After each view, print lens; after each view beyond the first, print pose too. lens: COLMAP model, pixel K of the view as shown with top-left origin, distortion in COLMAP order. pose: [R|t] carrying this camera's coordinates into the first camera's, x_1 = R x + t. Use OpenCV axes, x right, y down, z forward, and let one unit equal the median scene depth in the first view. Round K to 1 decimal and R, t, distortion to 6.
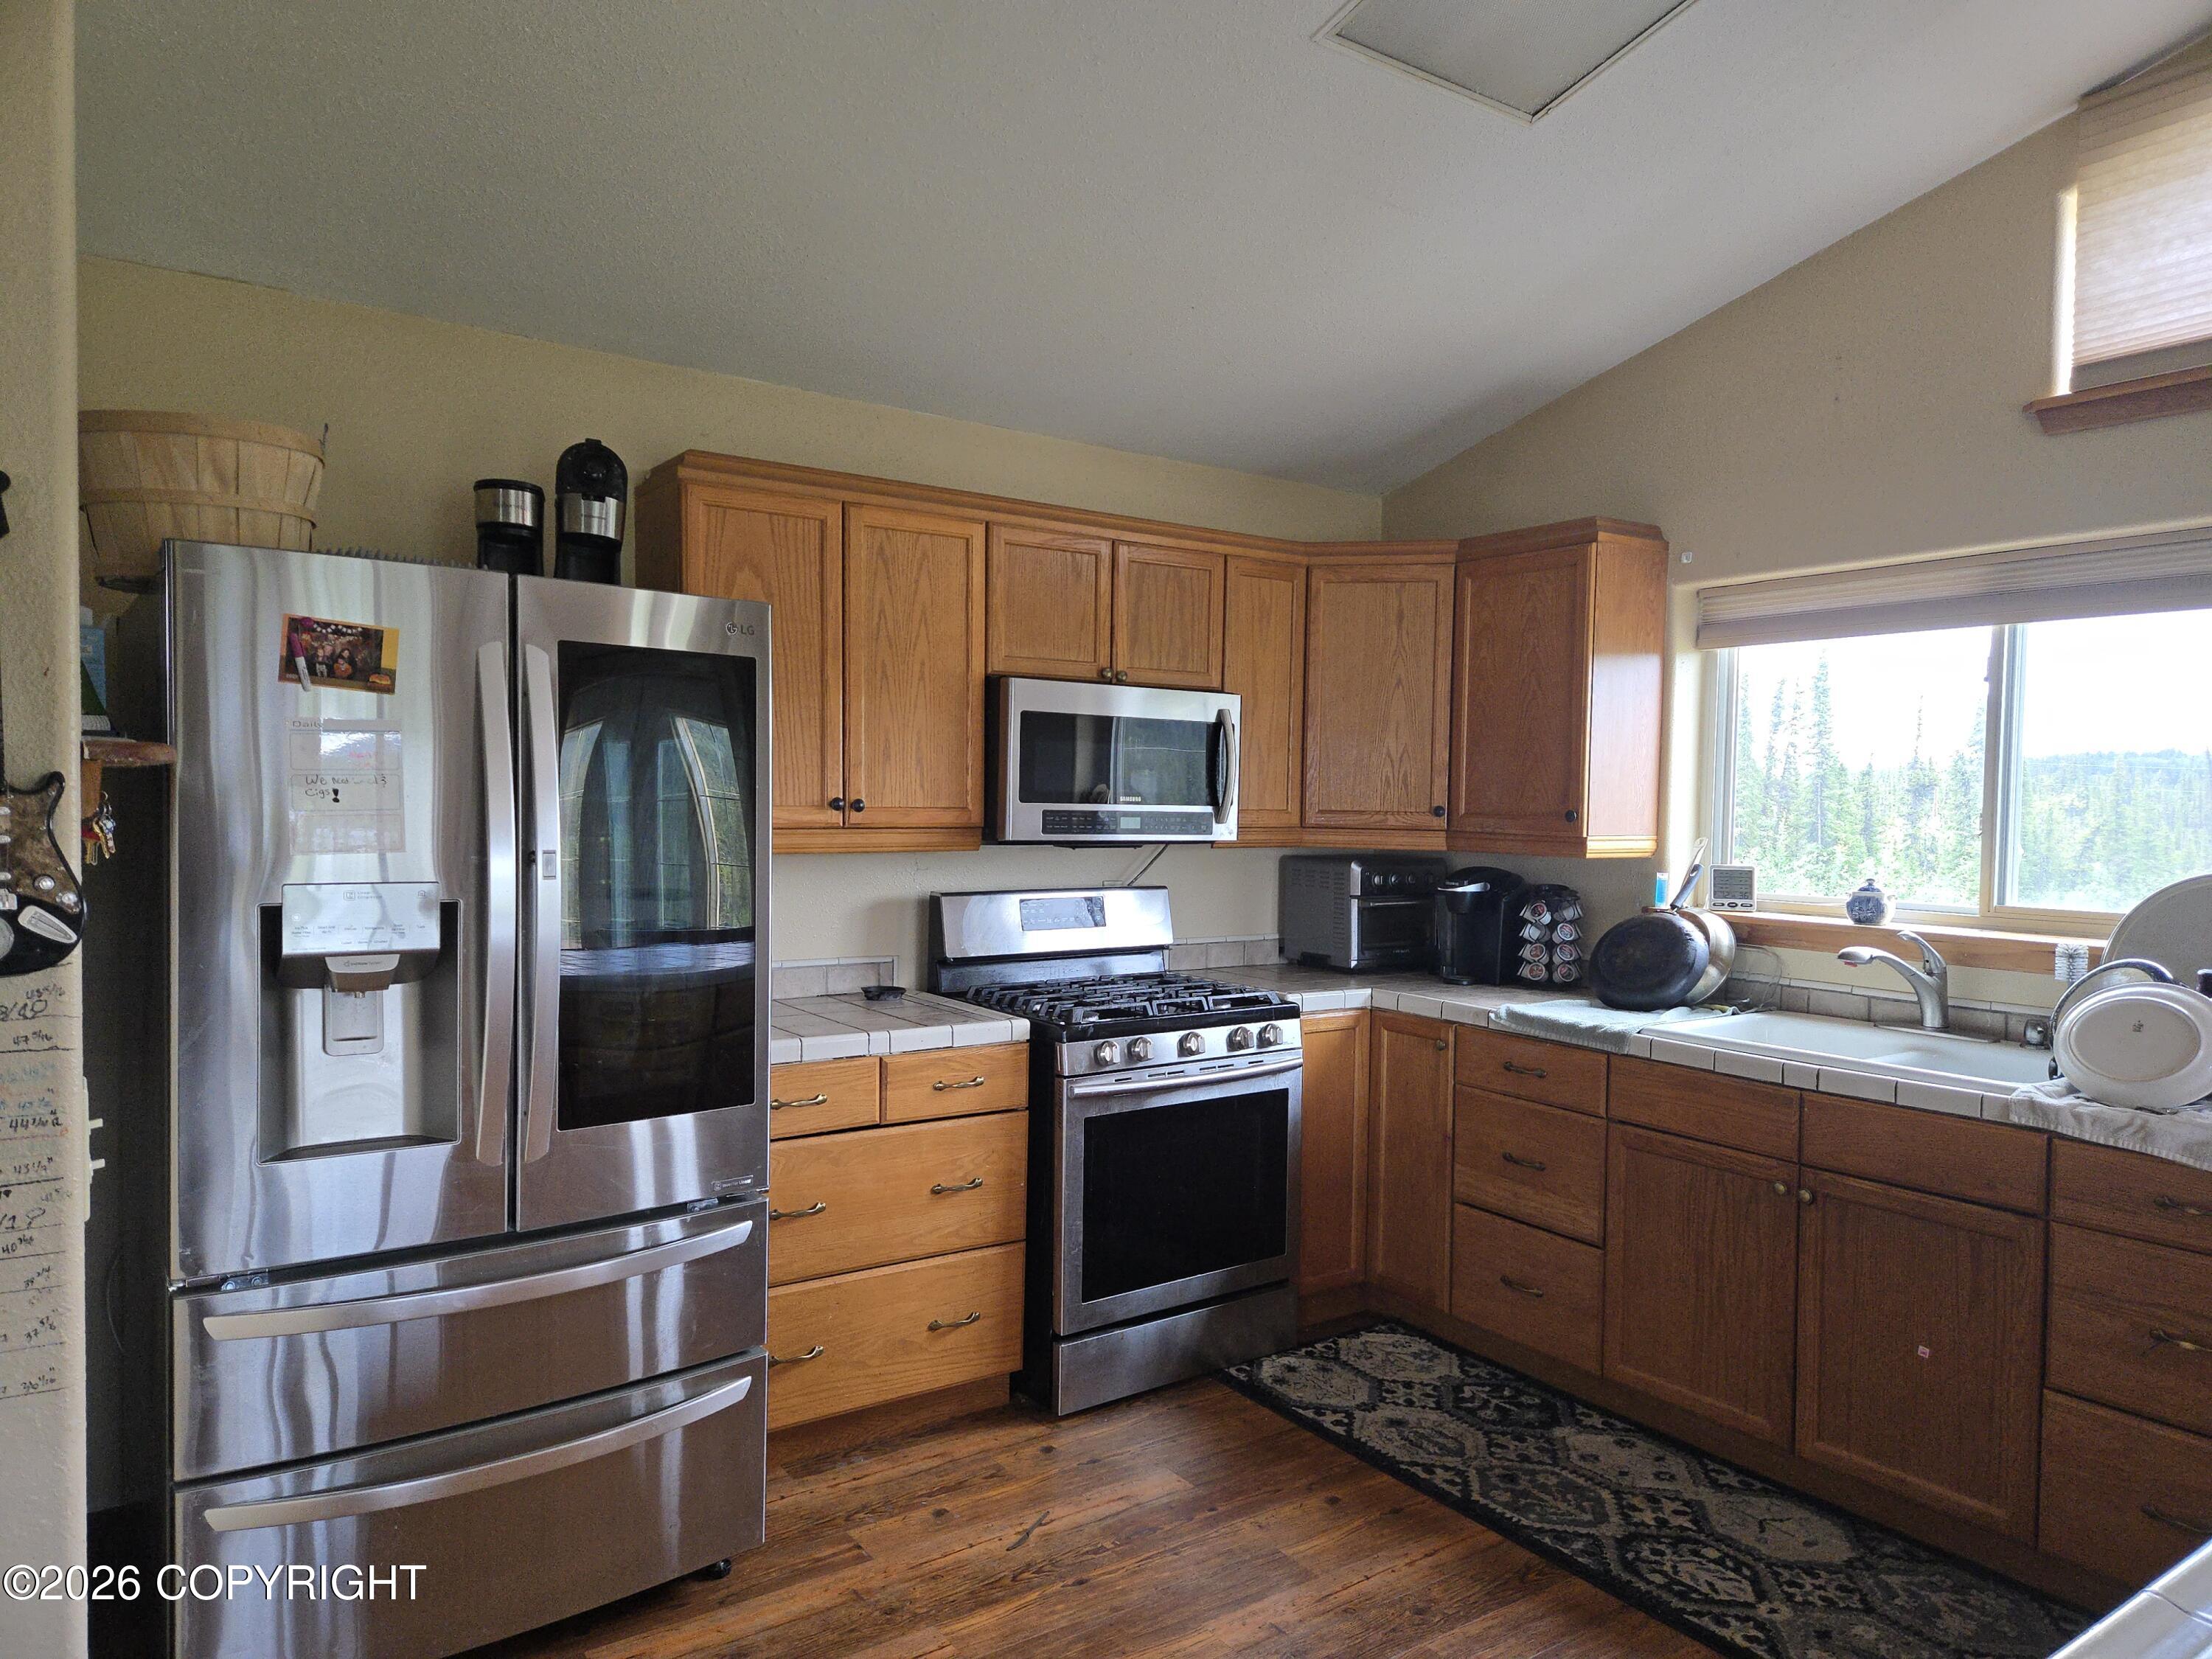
lens RADIAL K [[1465.8, 0, 1105.0], [0, 1465.8, 856.4], [0, 0, 1]] dist [0.068001, -0.050098]
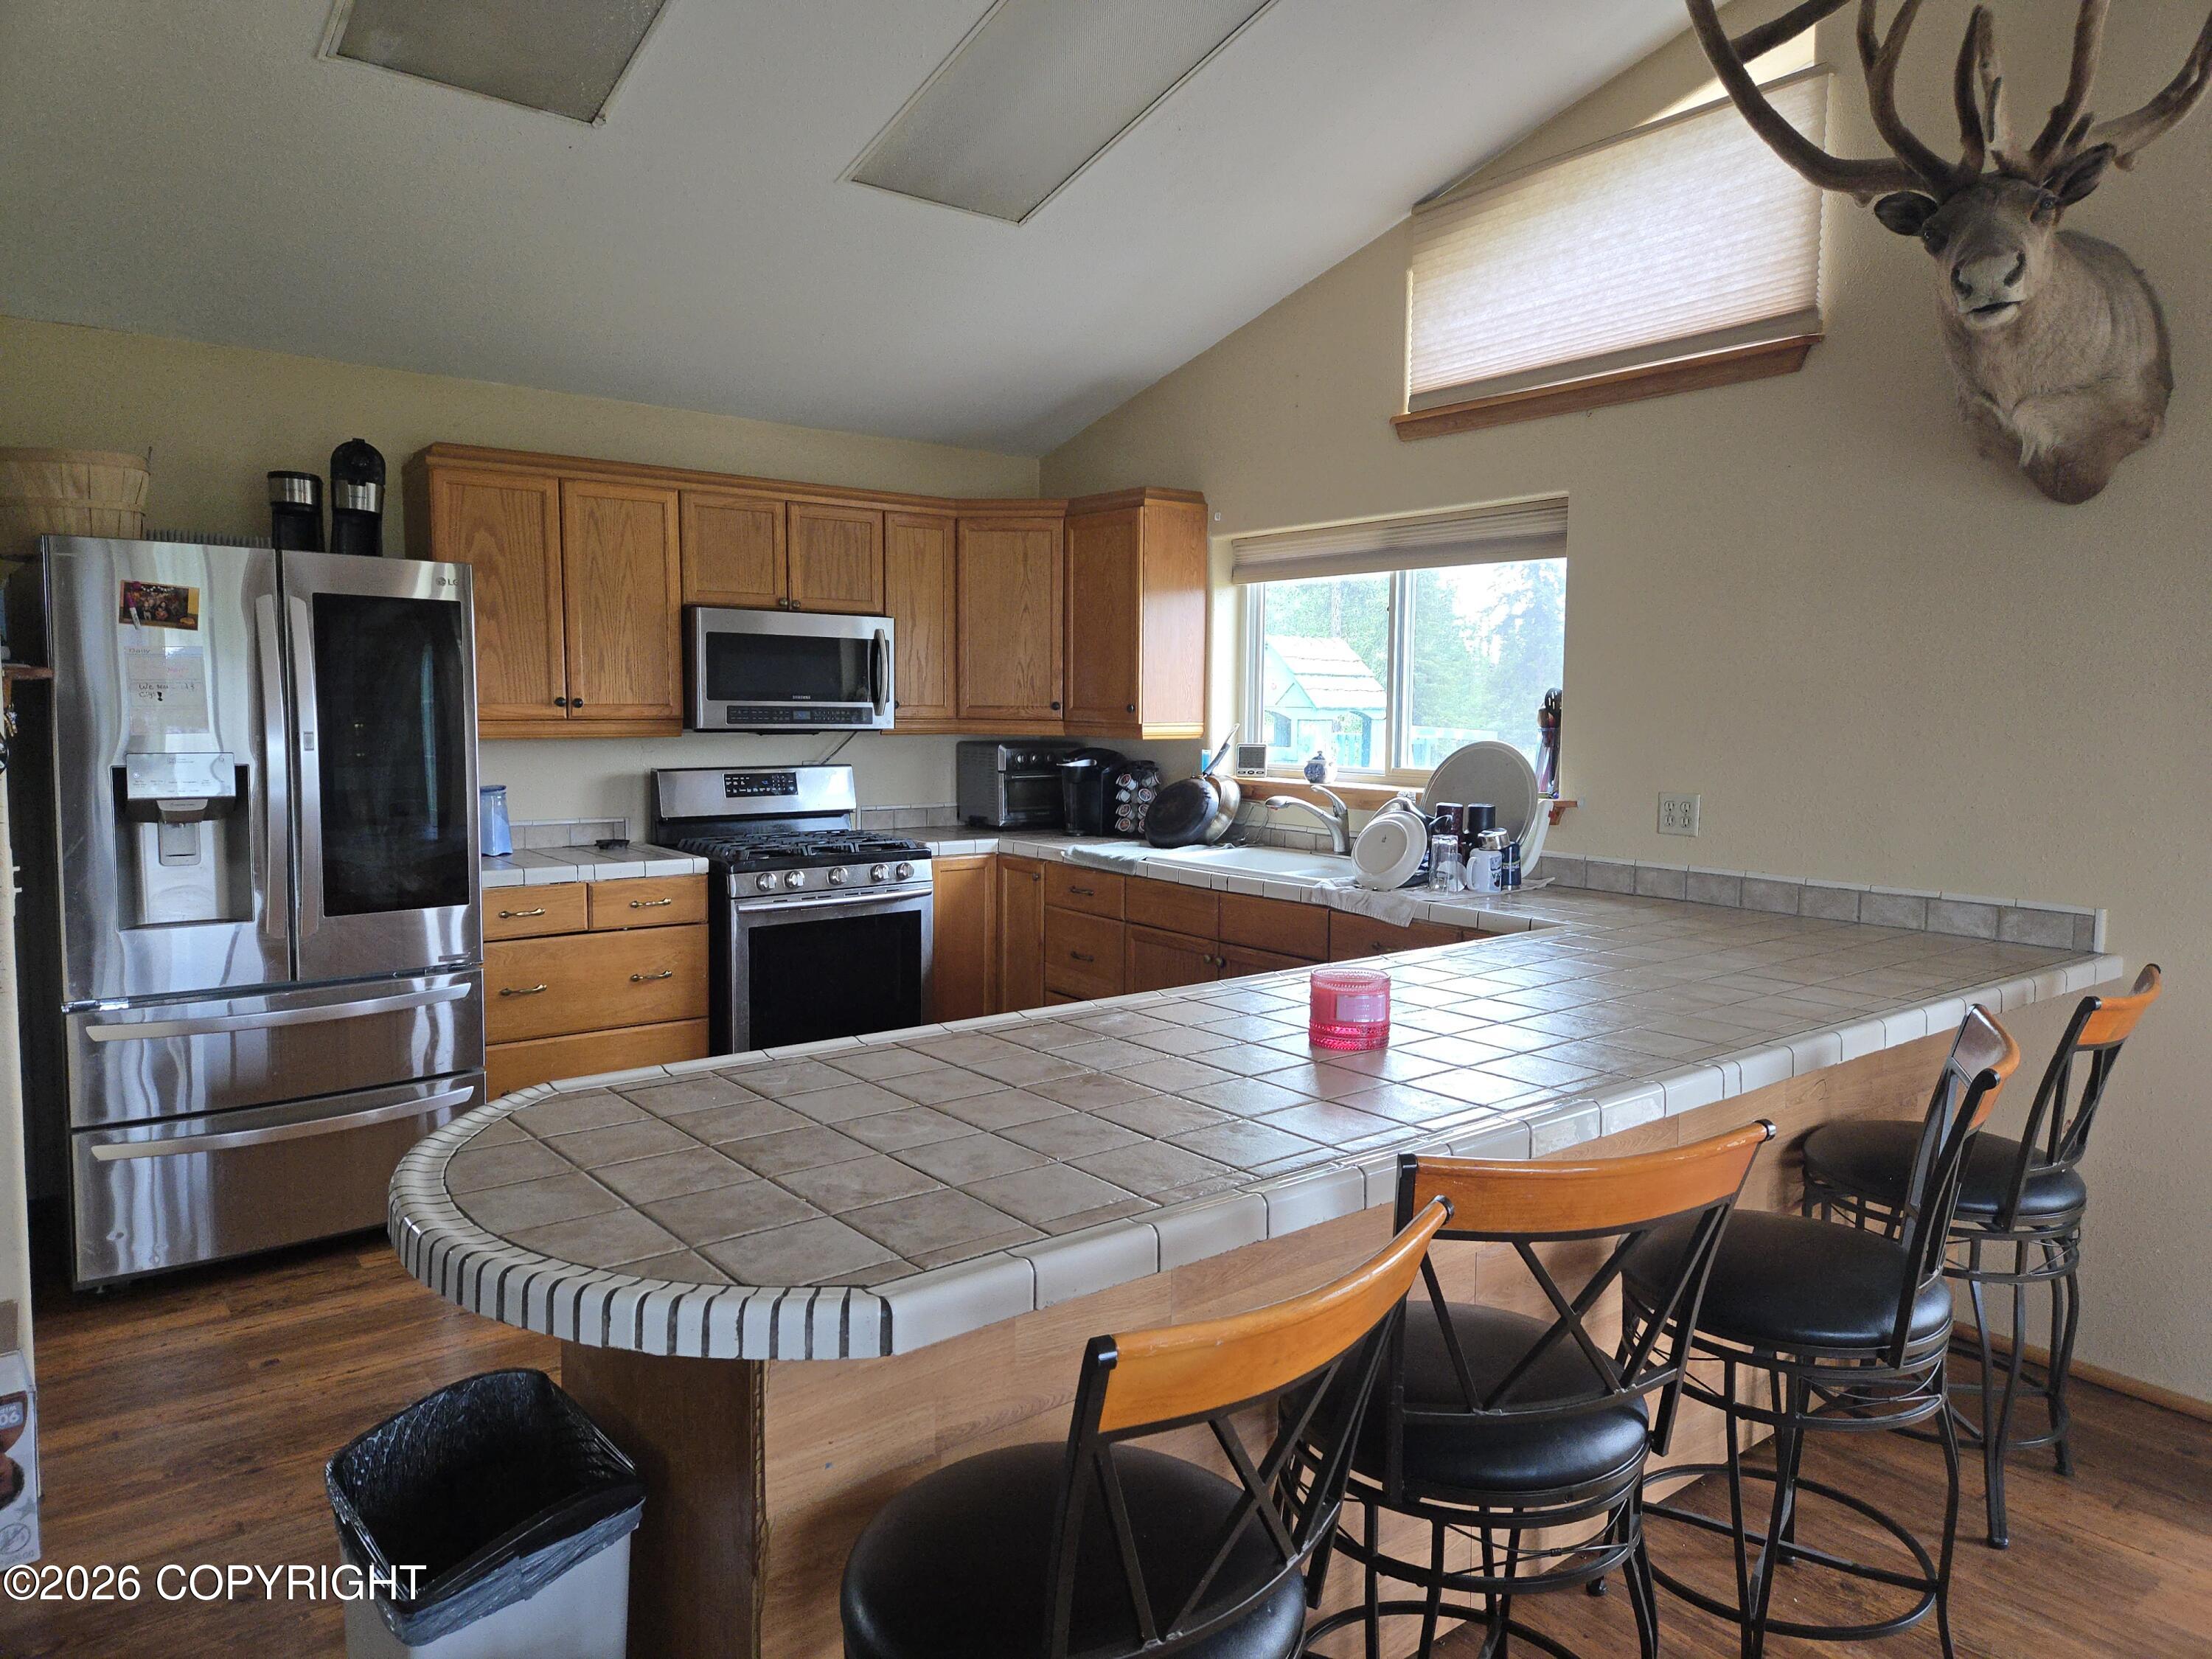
lens RADIAL K [[1465.8, 0, 1110.1], [0, 1465.8, 815.7], [0, 0, 1]] dist [0.068001, -0.050098]
pose [[0.998543, -0.011880, 0.052632, 0.254040], [0.009760, 0.999138, 0.040357, 0.019227], [-0.053066, -0.039785, 0.997798, -0.401080]]
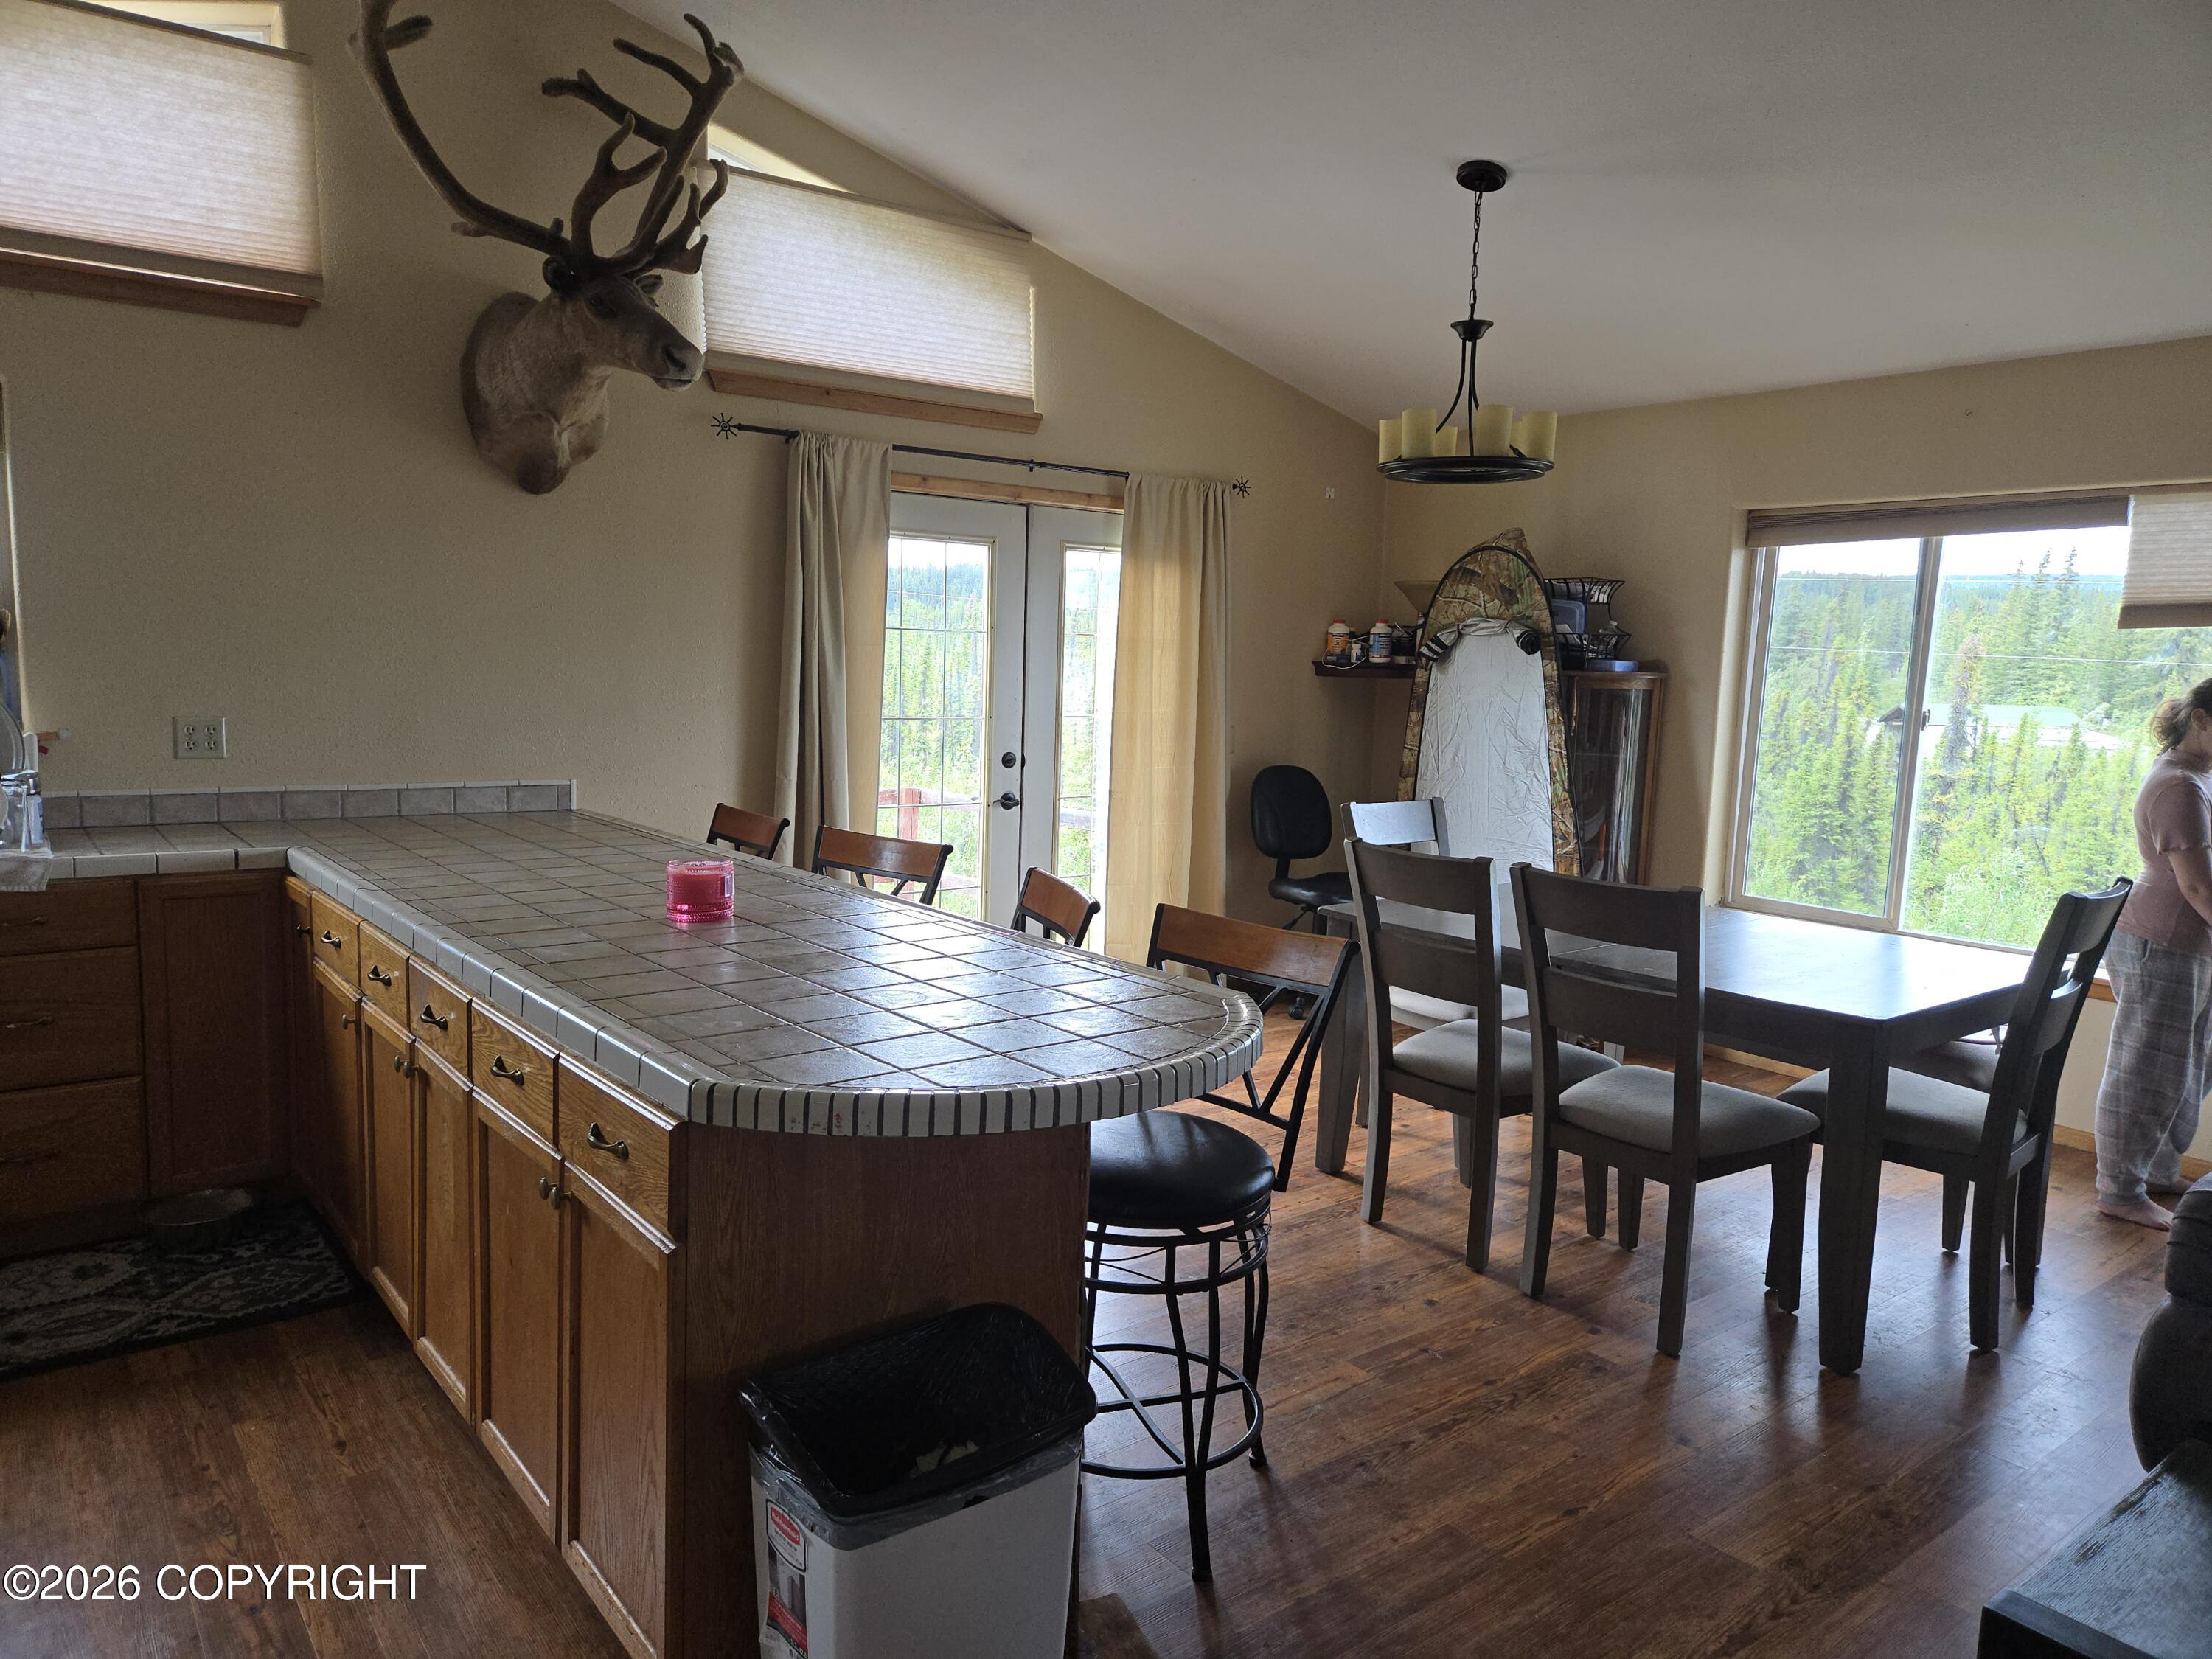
lens RADIAL K [[1465.8, 0, 1104.6], [0, 1465.8, 825.6], [0, 0, 1]] dist [0.068001, -0.050098]
pose [[-0.045218, -0.129196, 0.990588, -0.442609], [0.010674, 0.991483, 0.129800, -0.007000], [-0.998920, 0.016443, -0.043454, 0.069459]]
